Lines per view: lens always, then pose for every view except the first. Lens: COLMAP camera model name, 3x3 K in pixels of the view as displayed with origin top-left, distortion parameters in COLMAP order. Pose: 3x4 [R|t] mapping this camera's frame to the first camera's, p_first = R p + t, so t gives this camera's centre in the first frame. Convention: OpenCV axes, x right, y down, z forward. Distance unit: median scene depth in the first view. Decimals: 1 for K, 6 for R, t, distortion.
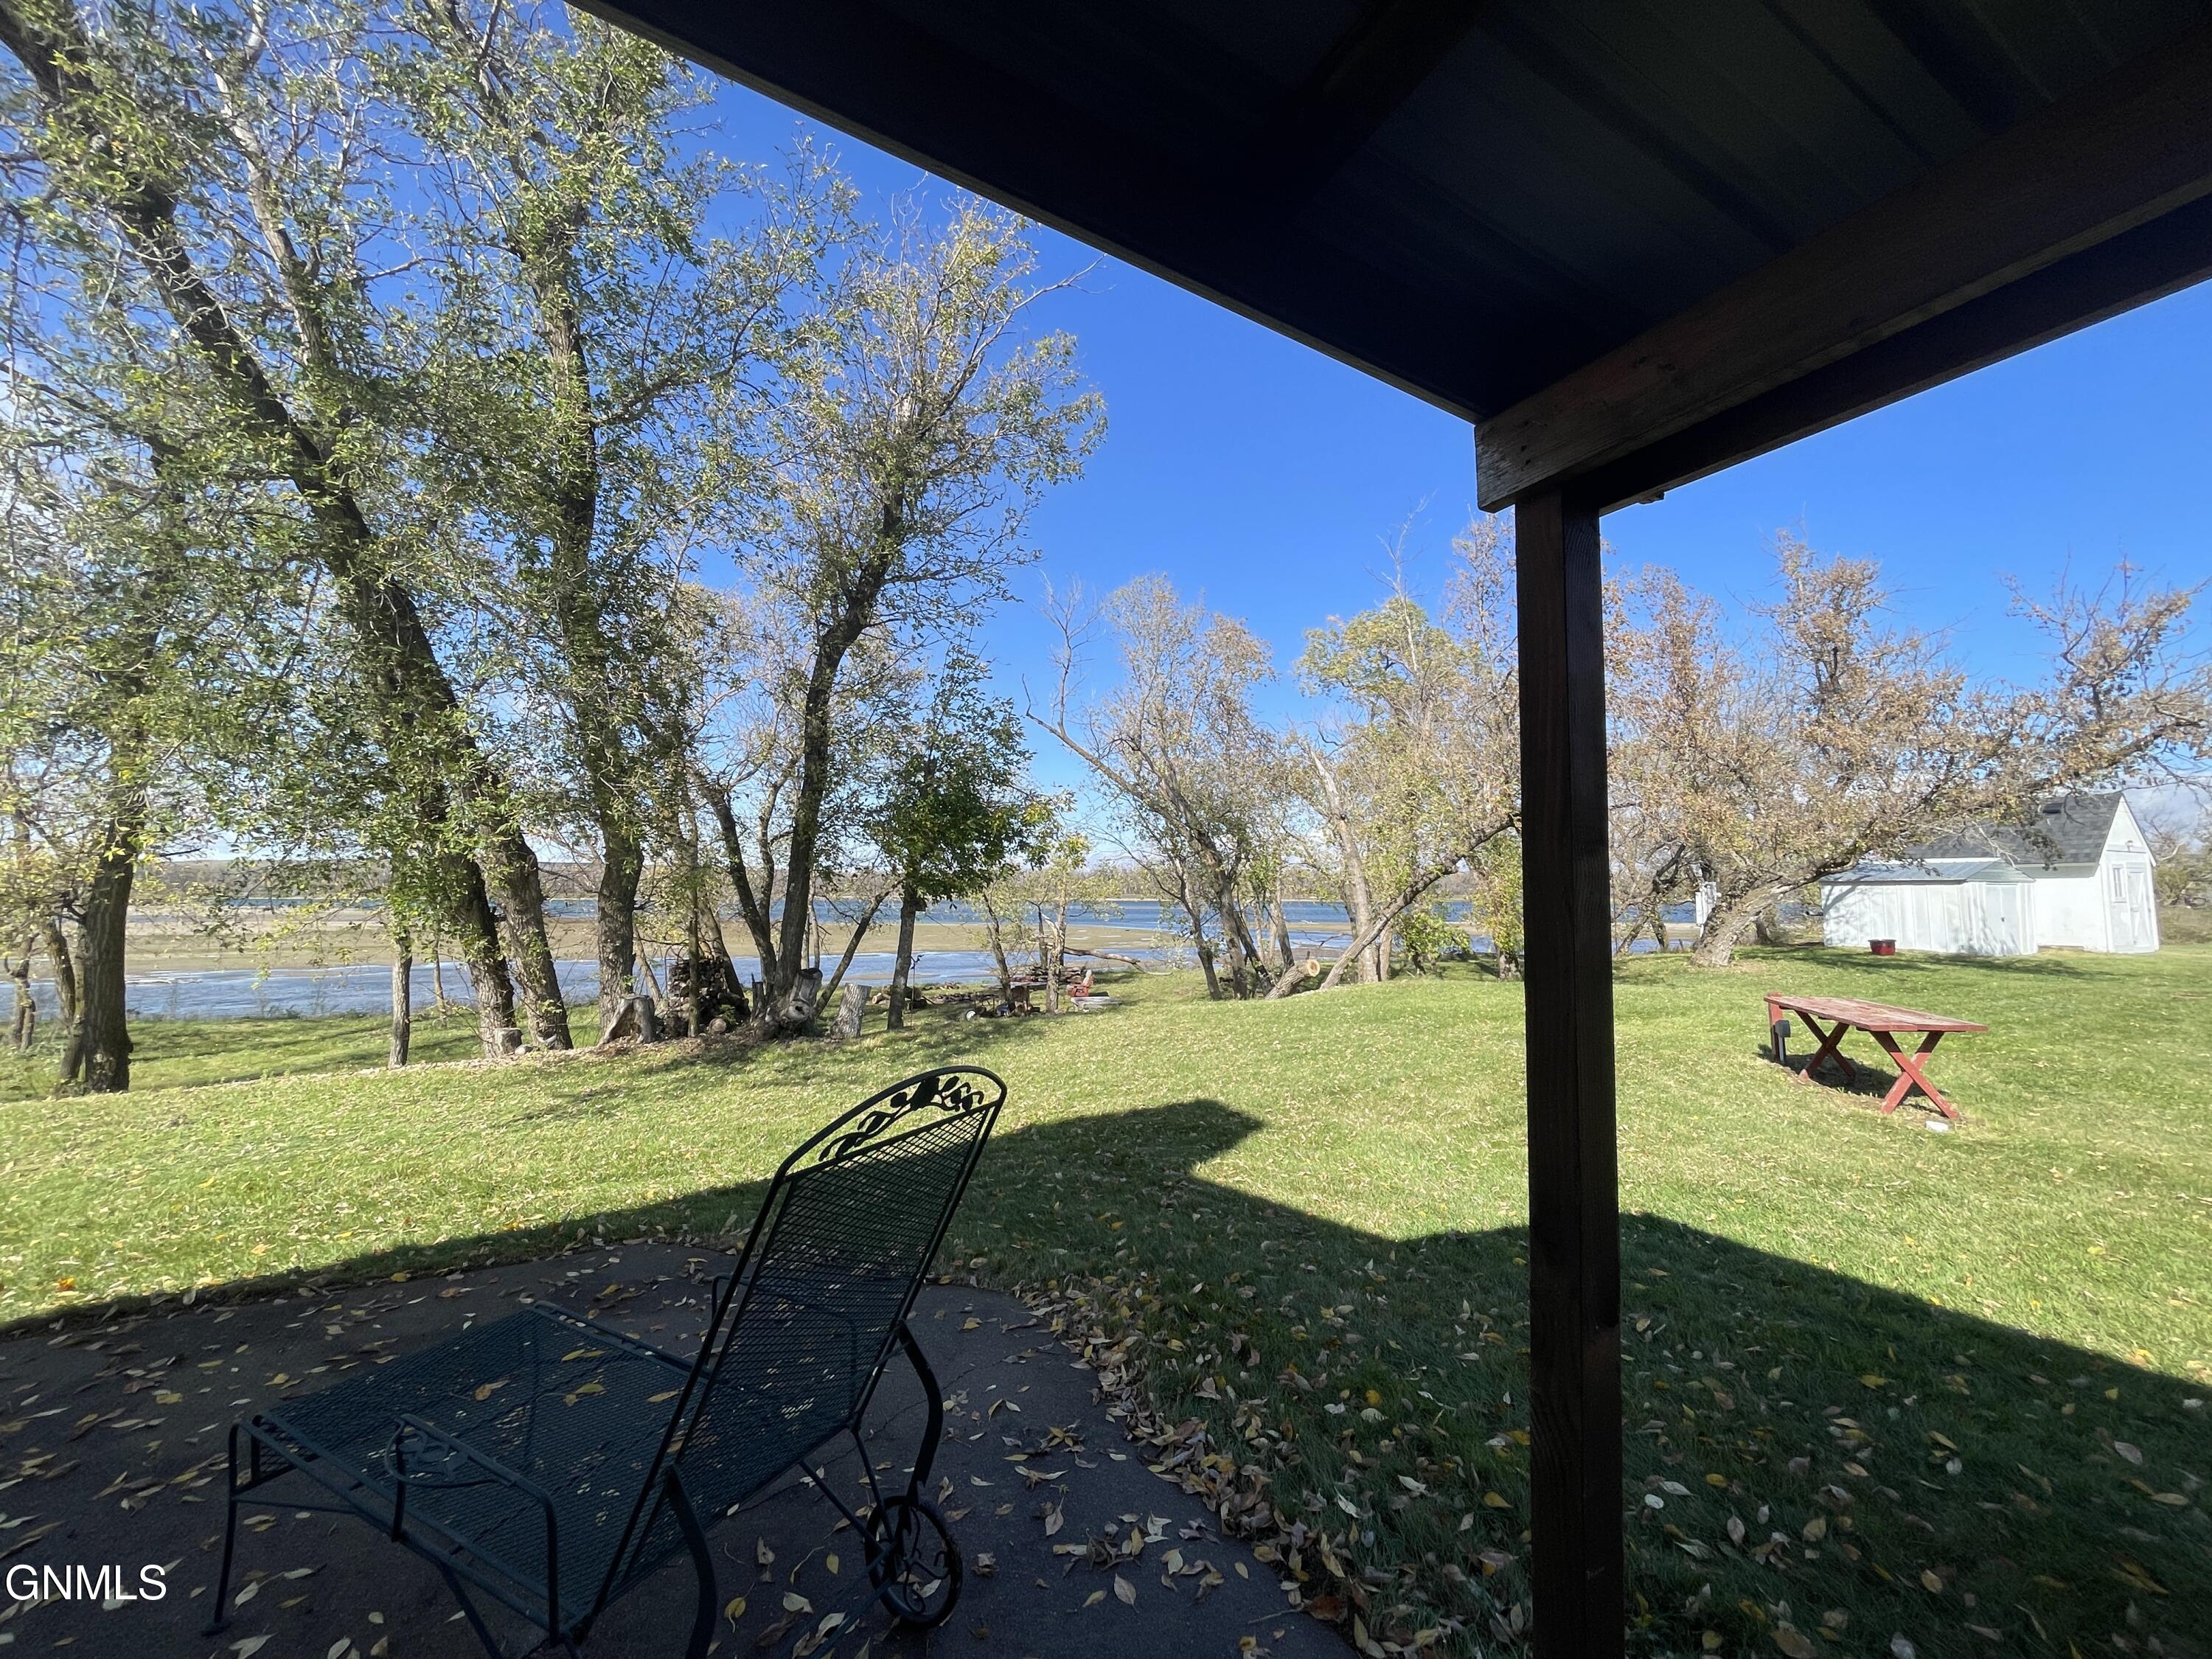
lens RADIAL K [[896.0, 0, 1116.9], [0, 896.0, 817.4], [0, 0, 1]] dist [-0.001579, 0.000211]
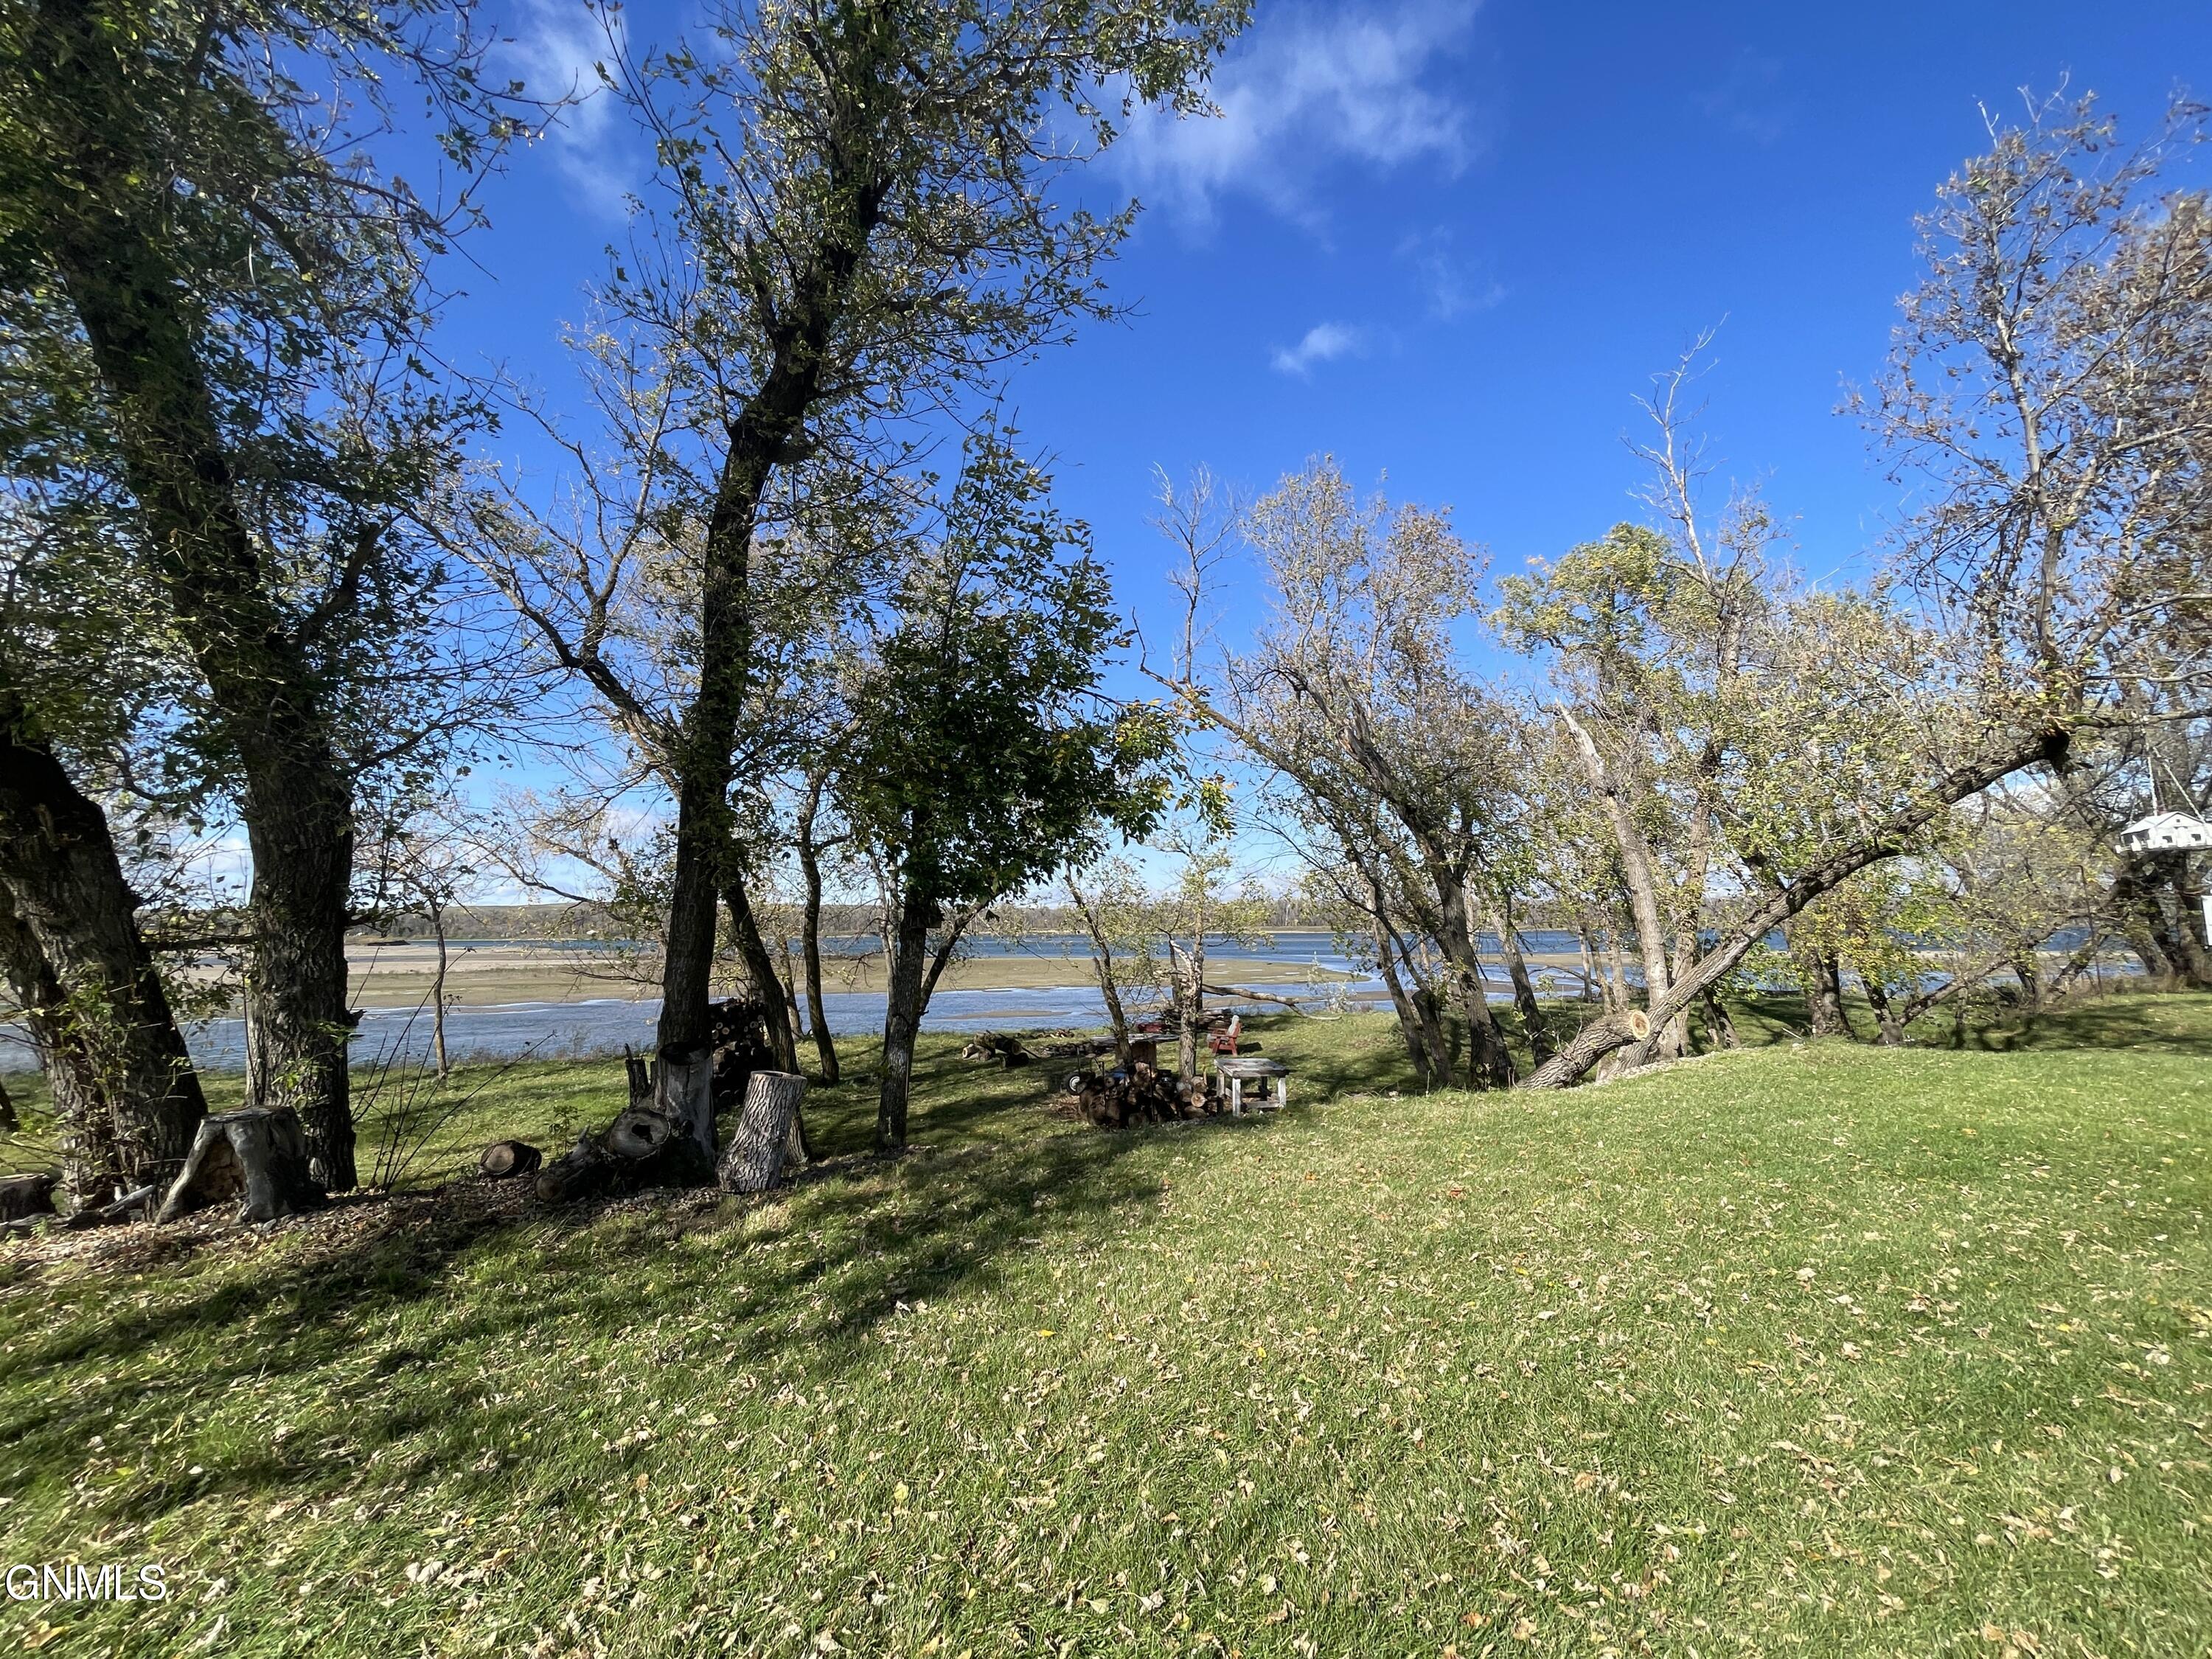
lens RADIAL K [[896.0, 0, 1116.9], [0, 896.0, 817.4], [0, 0, 1]] dist [-0.001579, 0.000211]
pose [[0.988320, -0.030216, -0.149368, -0.014166], [0.024492, 0.998899, -0.040016, 0.036595], [0.150413, 0.035891, 0.987972, 0.273657]]
